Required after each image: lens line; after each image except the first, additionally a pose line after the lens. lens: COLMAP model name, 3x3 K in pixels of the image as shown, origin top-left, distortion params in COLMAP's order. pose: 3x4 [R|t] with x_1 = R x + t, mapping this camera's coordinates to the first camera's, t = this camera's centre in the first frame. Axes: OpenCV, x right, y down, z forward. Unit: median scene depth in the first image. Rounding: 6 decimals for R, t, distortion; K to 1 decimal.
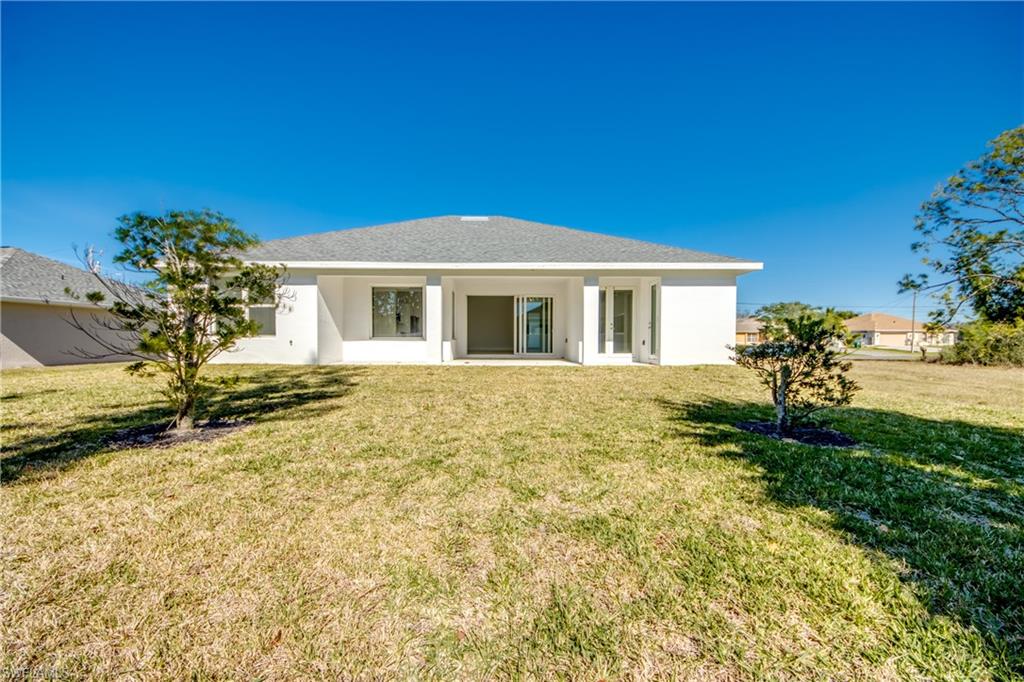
lens RADIAL K [[388.2, 0, 508.6], [0, 388.2, 339.7], [0, 0, 1]] dist [-0.000088, -0.000417]
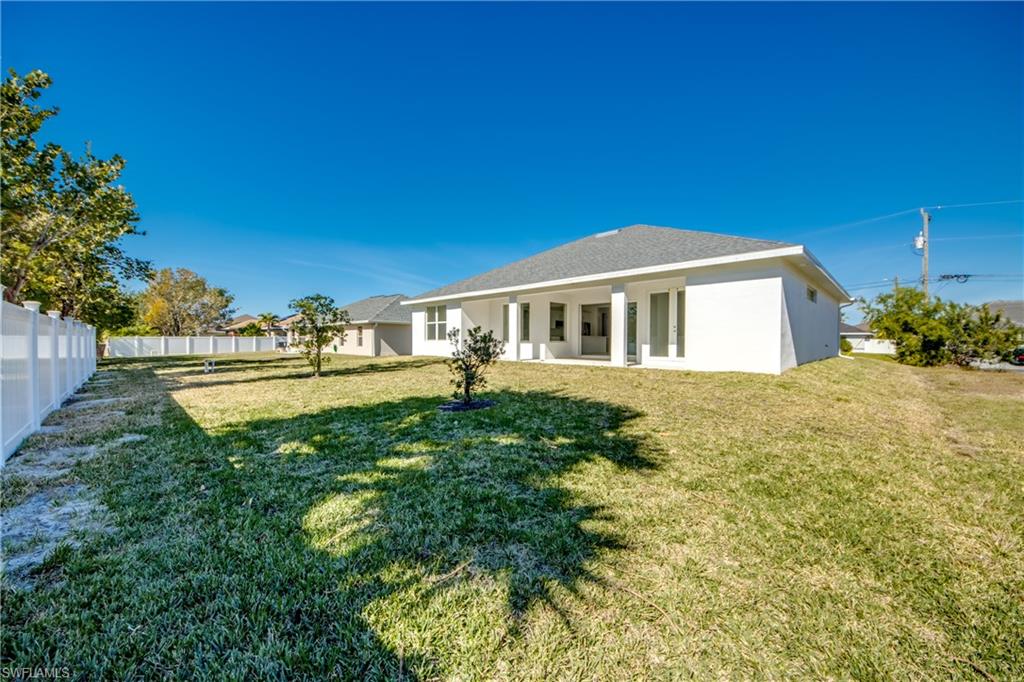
lens RADIAL K [[388.2, 0, 508.6], [0, 388.2, 339.7], [0, 0, 1]] dist [-0.000088, -0.000417]
pose [[0.713431, -0.007278, -0.700688, 0.743294], [0.002258, 0.999965, -0.008088, 0.000358], [0.700722, 0.004188, 0.713422, 0.012372]]
